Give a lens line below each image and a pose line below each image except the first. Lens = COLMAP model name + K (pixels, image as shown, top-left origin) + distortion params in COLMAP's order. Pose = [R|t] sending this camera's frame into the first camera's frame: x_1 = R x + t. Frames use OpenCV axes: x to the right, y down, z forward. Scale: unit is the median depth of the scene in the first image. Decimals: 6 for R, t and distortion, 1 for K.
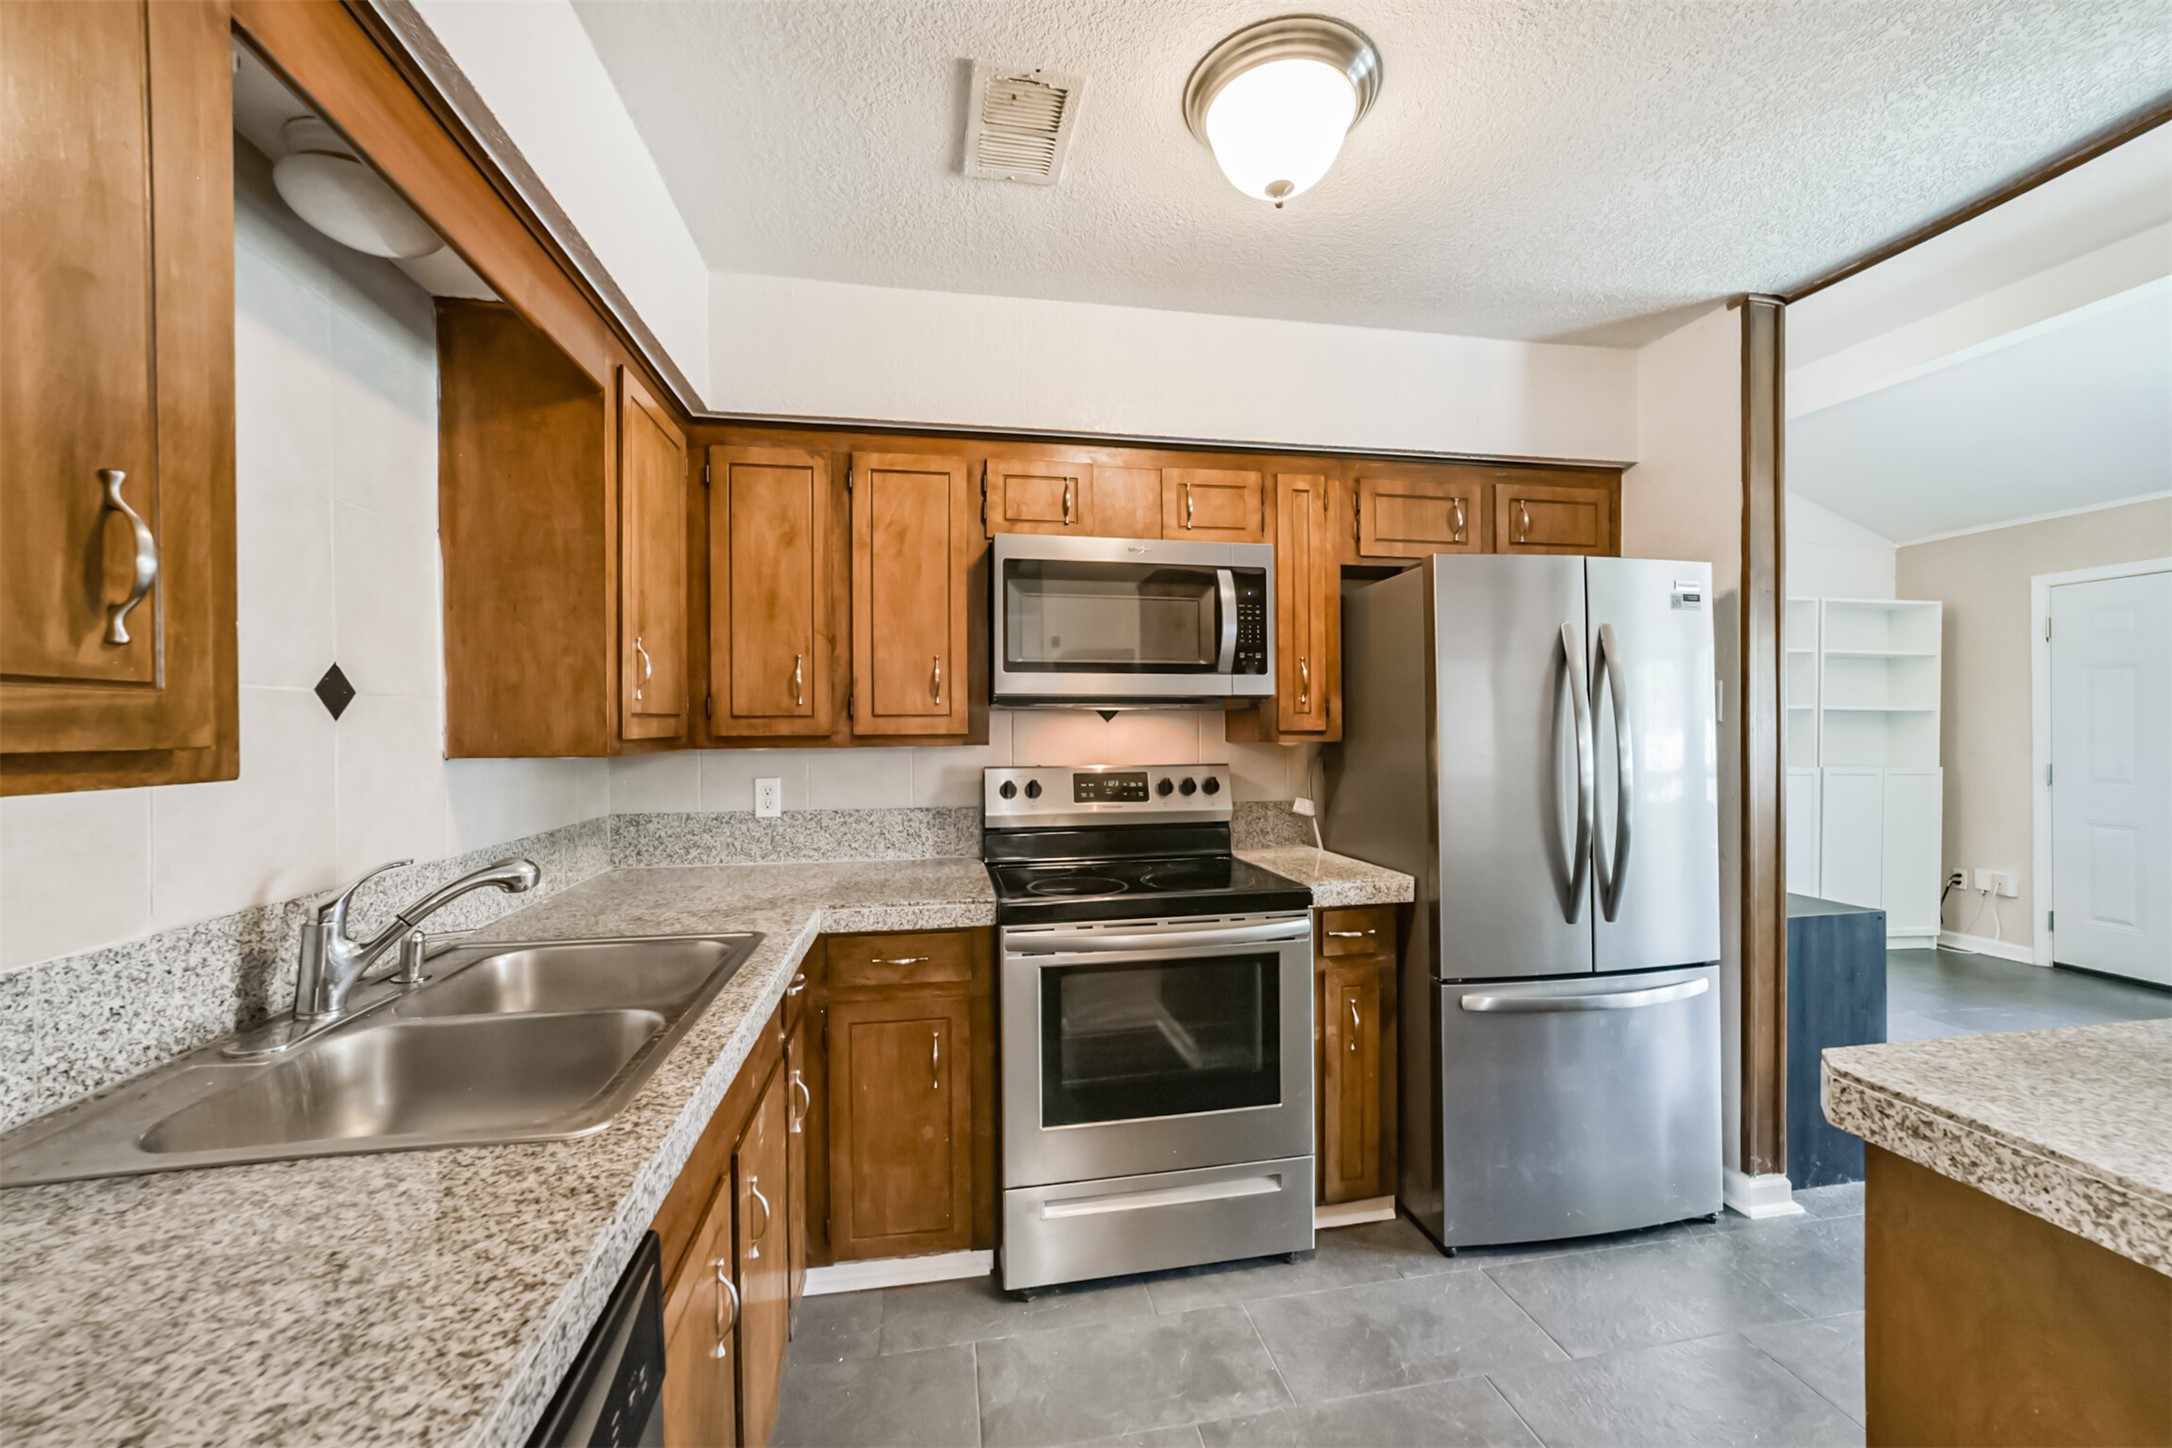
lens RADIAL K [[849.2, 0, 1096.0], [0, 849.2, 731.8], [0, 0, 1]] dist [-0.016038, 0.008989]
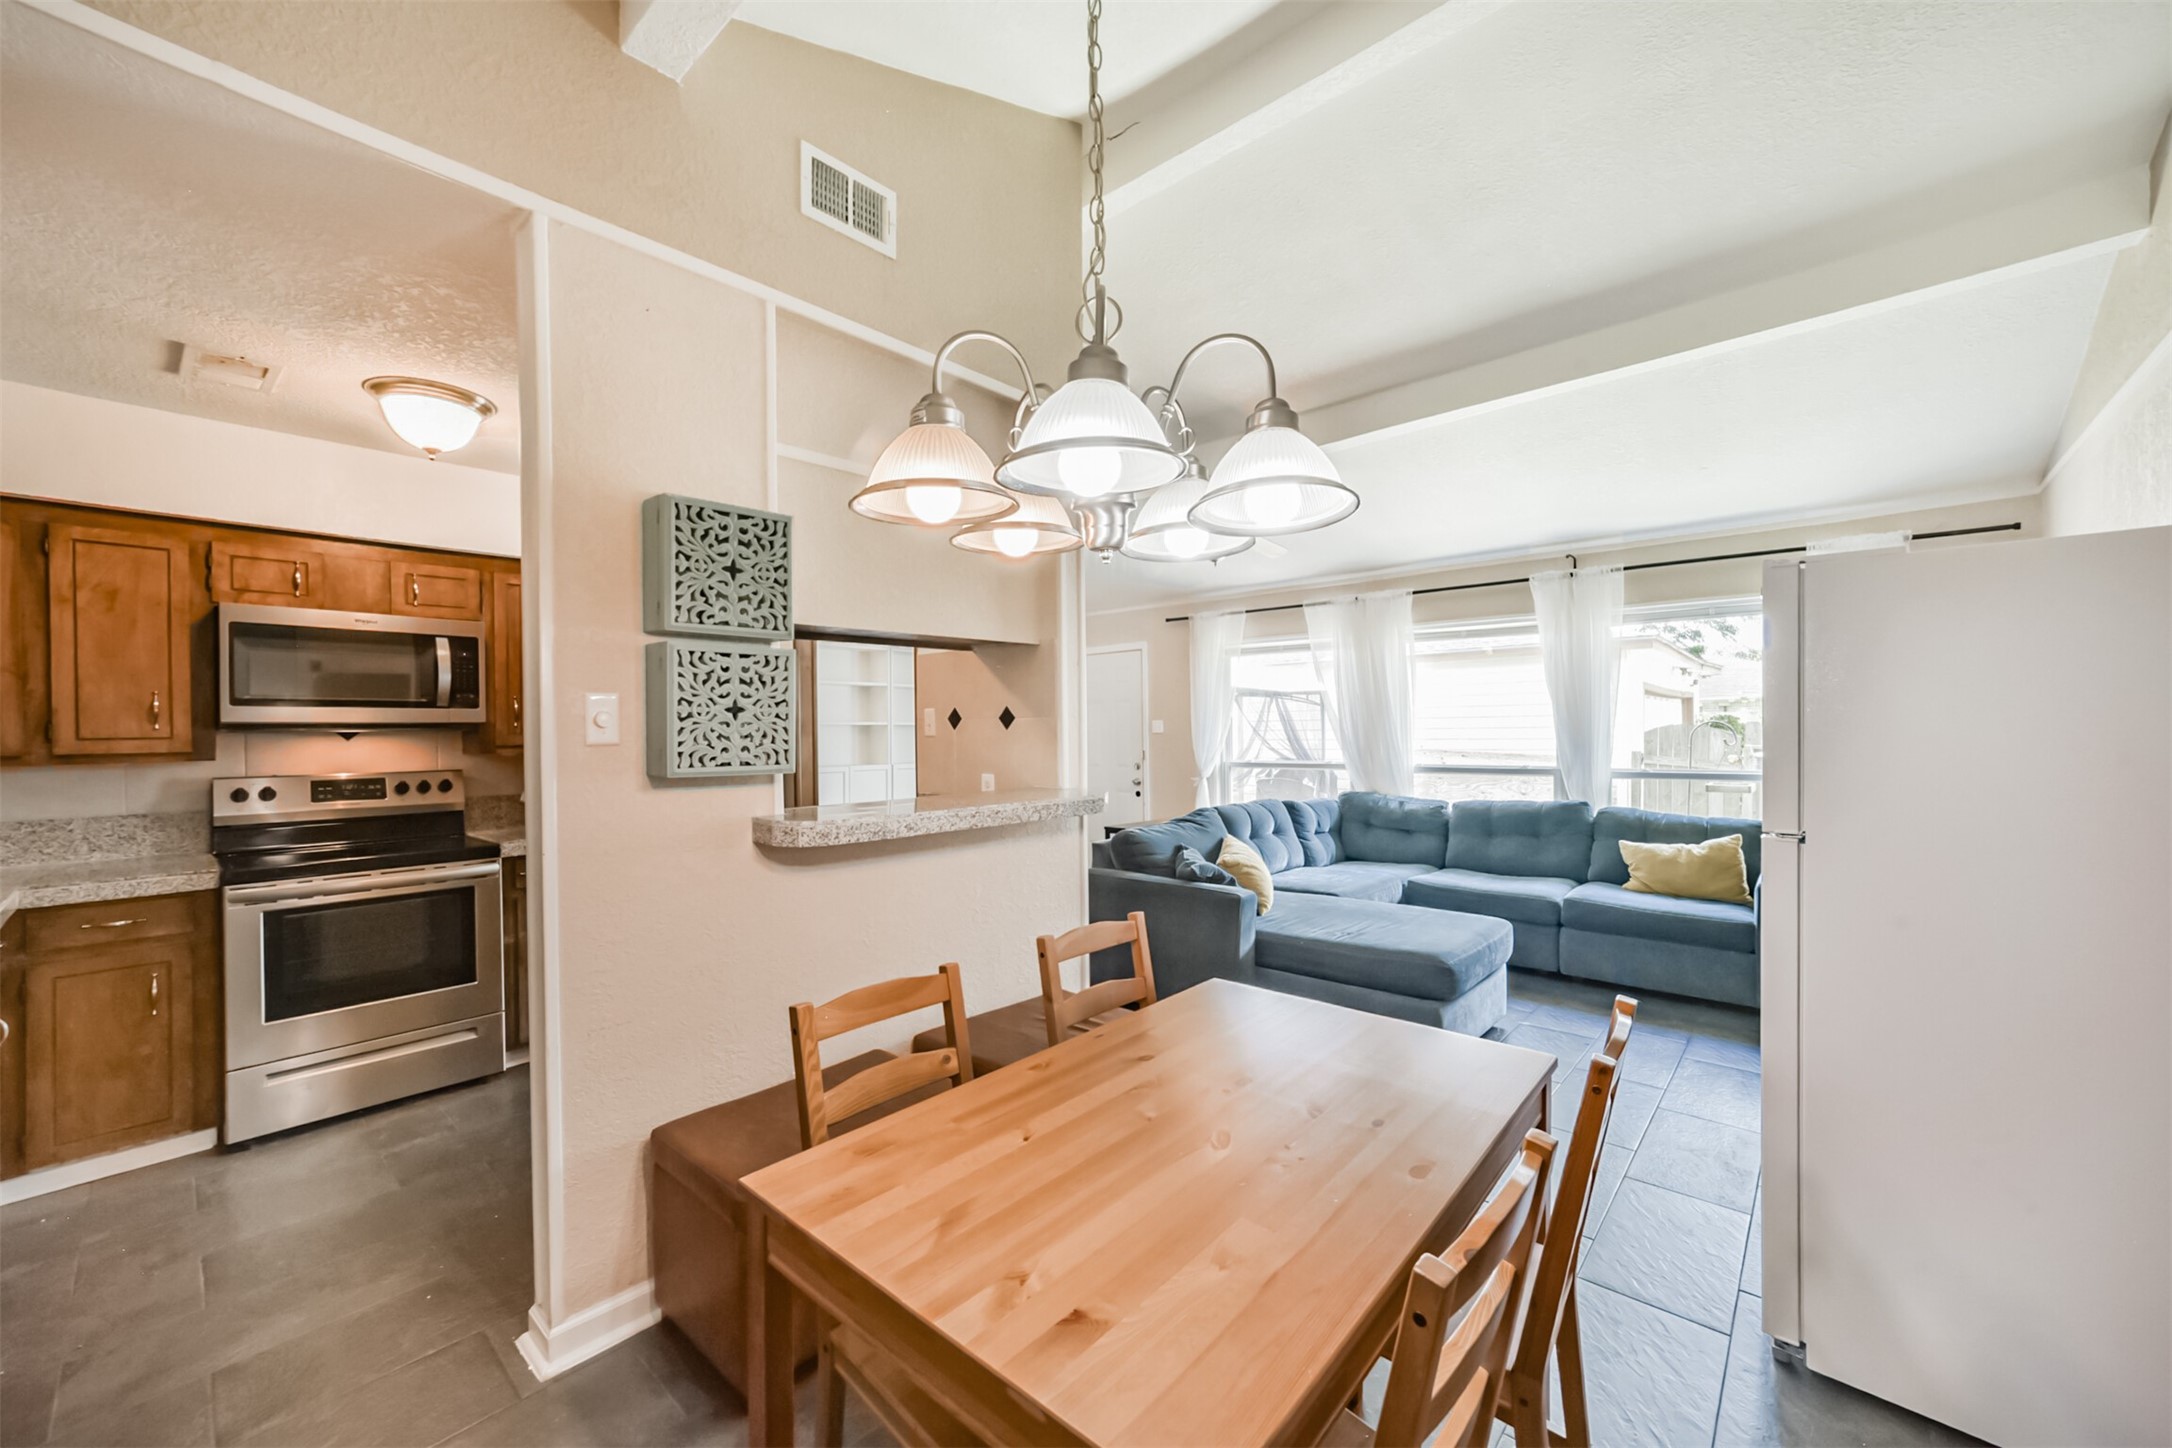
lens RADIAL K [[841.8, 0, 1081.8], [0, 841.8, 731.9], [0, 0, 1]] dist [-0.011025, 0.009436]
pose [[0.796932, -0.005597, 0.604043, 0.160502], [0.011073, 0.999924, -0.005344, -0.006713], [-0.603968, 0.010948, 0.796934, -0.867167]]
